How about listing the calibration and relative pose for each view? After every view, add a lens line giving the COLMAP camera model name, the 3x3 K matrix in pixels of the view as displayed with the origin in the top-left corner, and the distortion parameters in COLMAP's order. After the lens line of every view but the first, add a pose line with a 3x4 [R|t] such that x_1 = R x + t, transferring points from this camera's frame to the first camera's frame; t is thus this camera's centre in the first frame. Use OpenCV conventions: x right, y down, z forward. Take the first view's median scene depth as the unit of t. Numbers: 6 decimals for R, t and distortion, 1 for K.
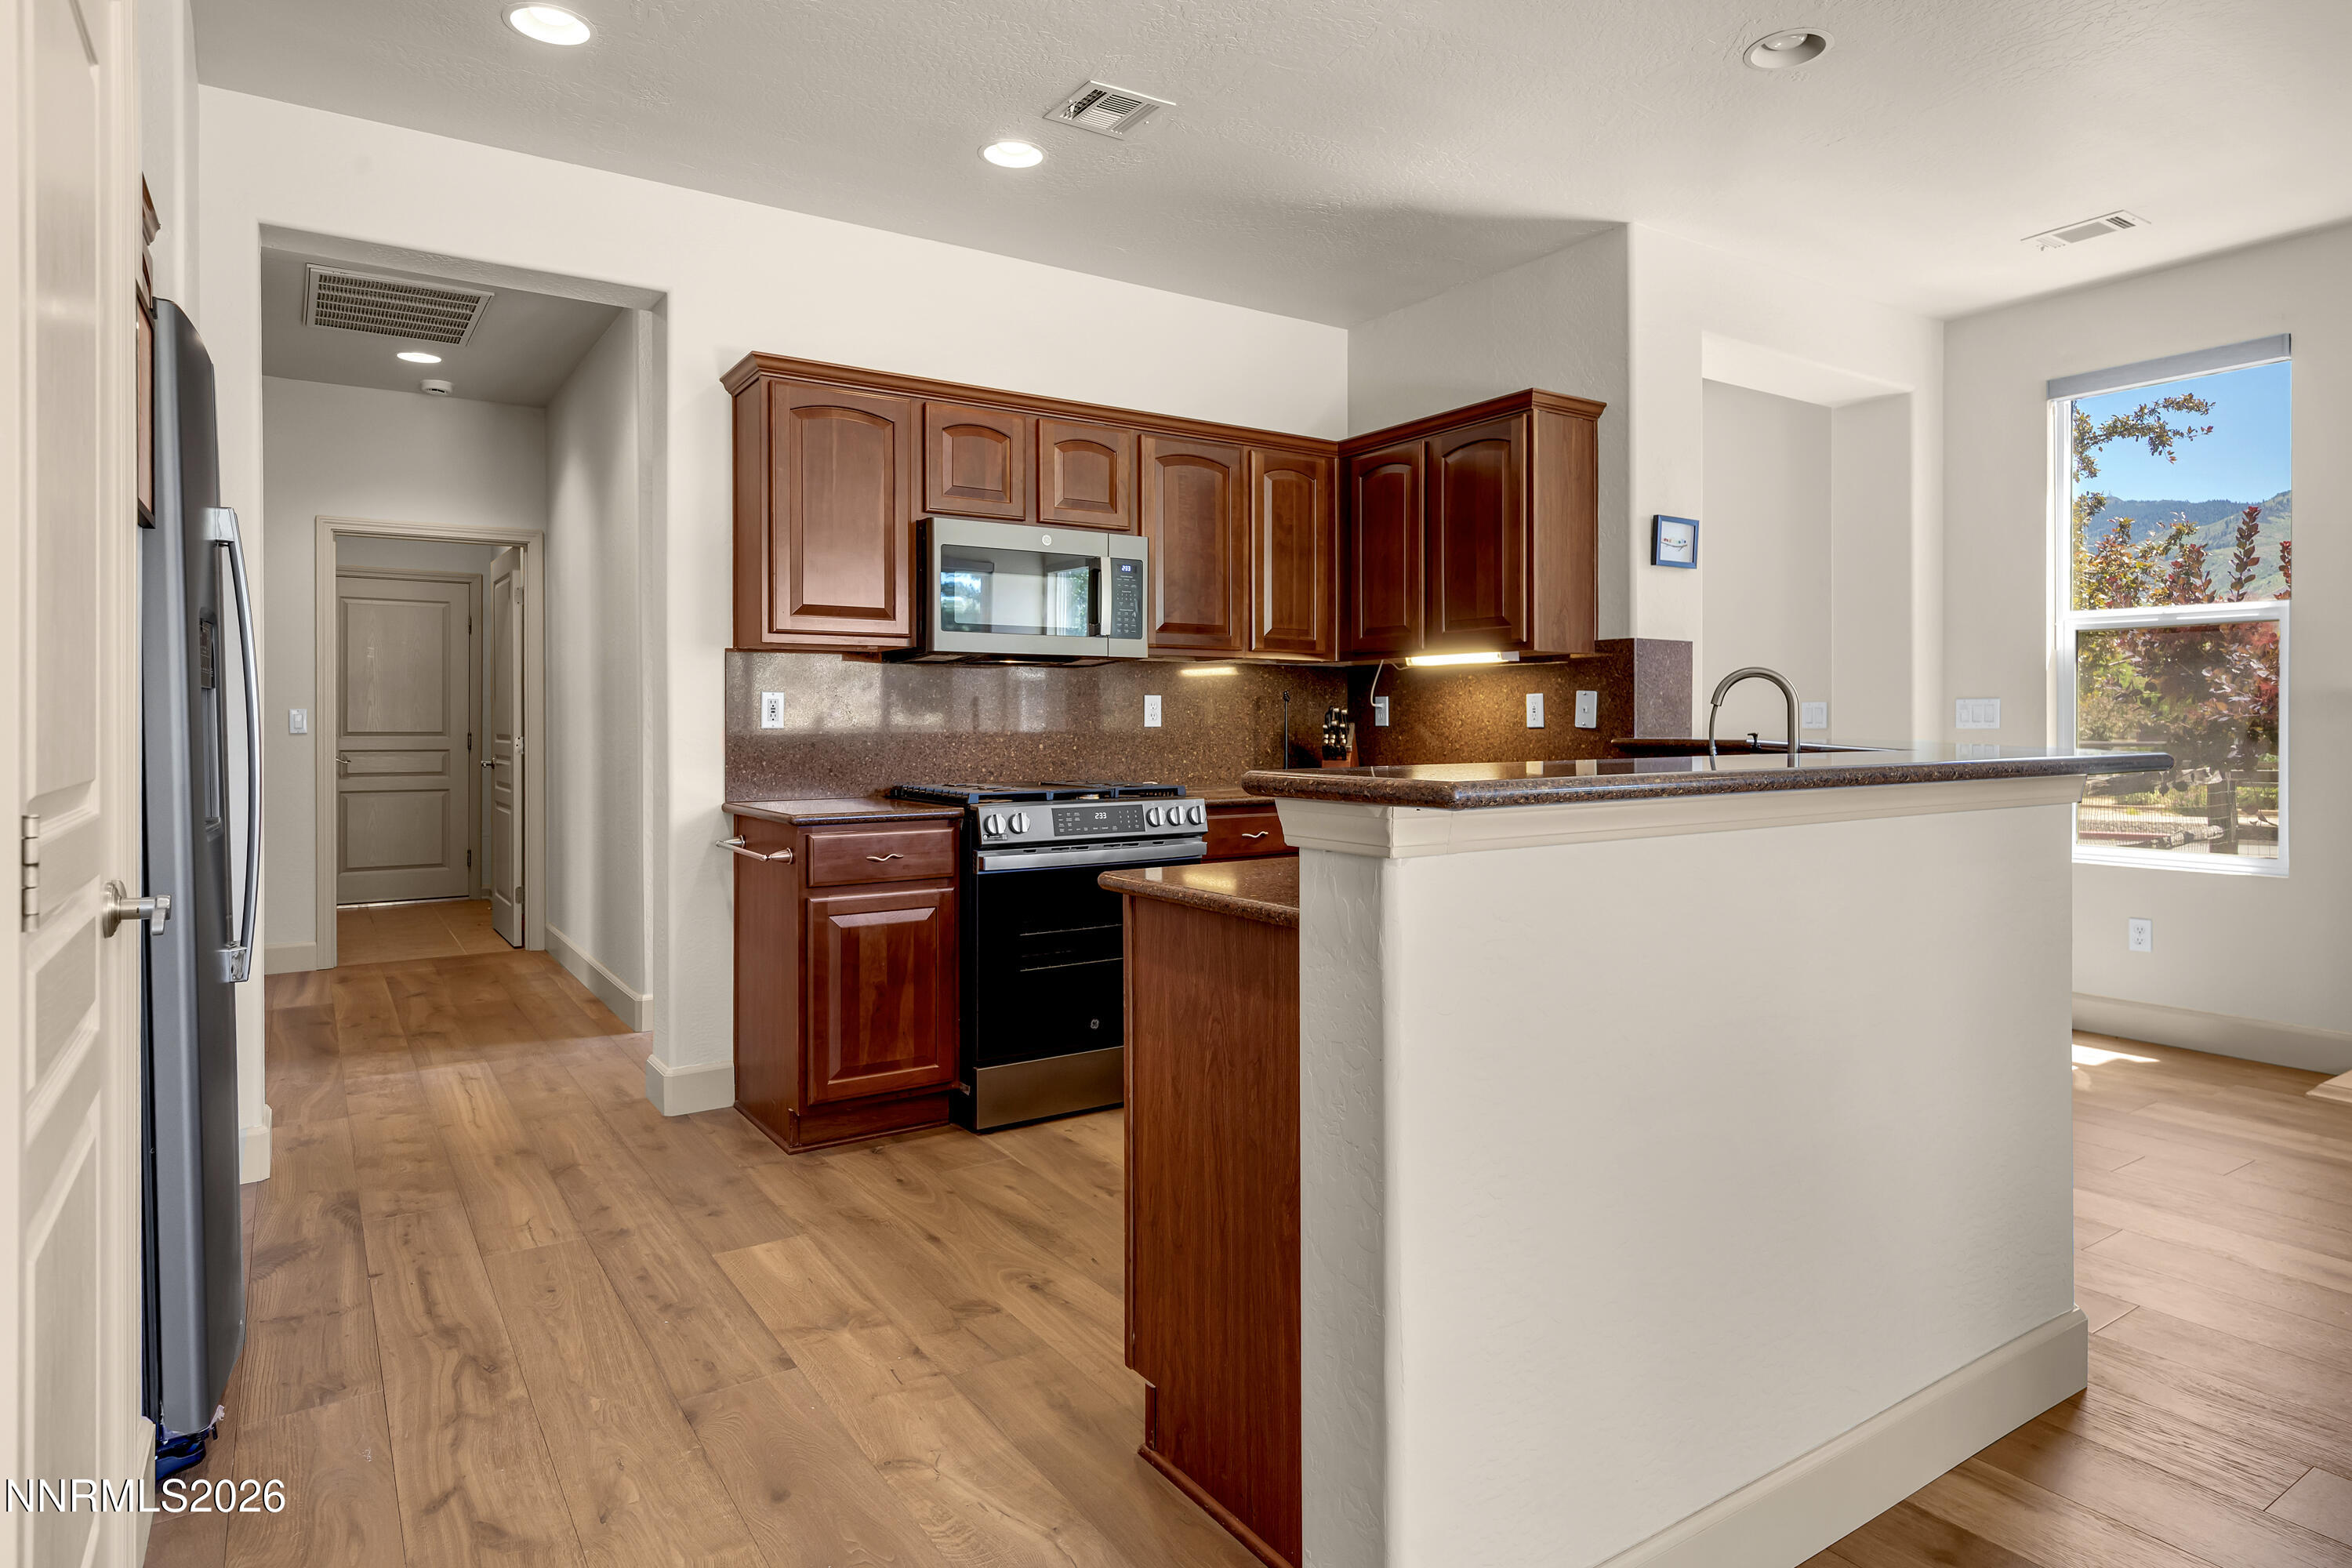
lens RADIAL K [[1298.6, 0, 1158.5], [0, 1298.6, 724.0], [0, 0, 1]] dist [0.006776, -0.003736]
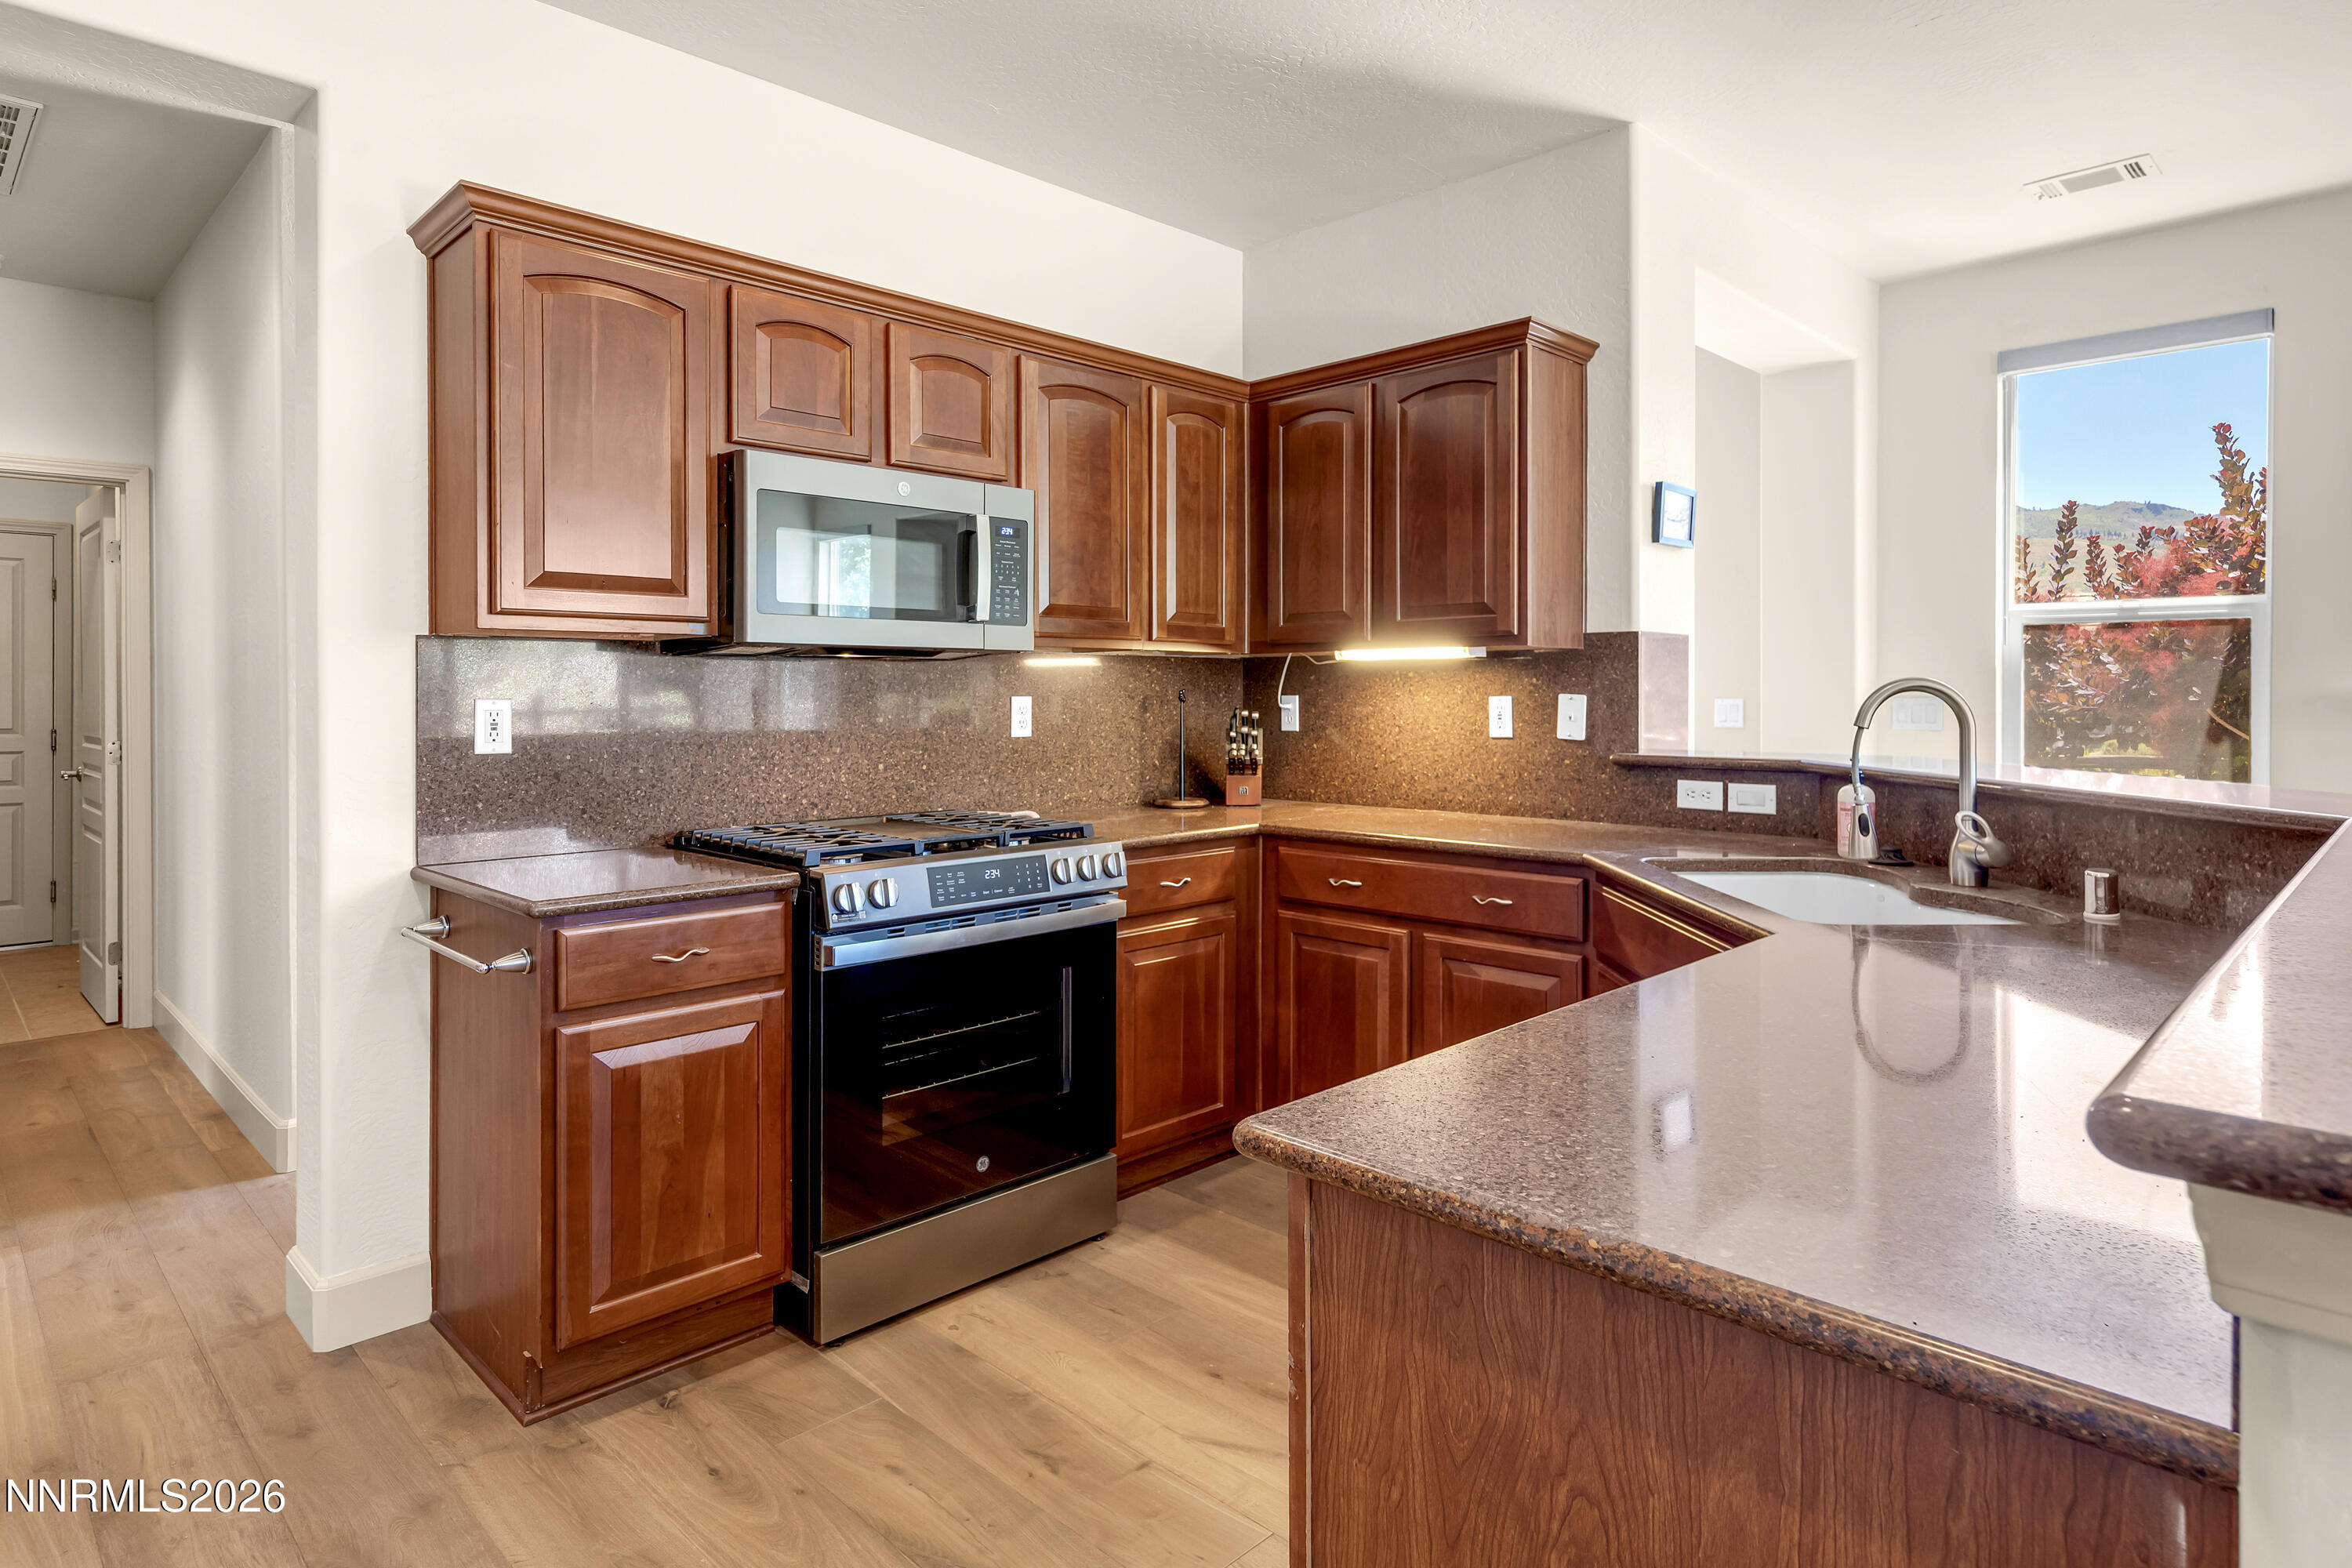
lens RADIAL K [[1298.6, 0, 1179.4], [0, 1298.6, 695.0], [0, 0, 1]] dist [0.006776, -0.003736]
pose [[0.978587, -0.001539, 0.205827, -0.085249], [0.002100, 0.999995, -0.002510, -0.024377], [-0.205822, 0.002889, 0.978585, 0.259590]]
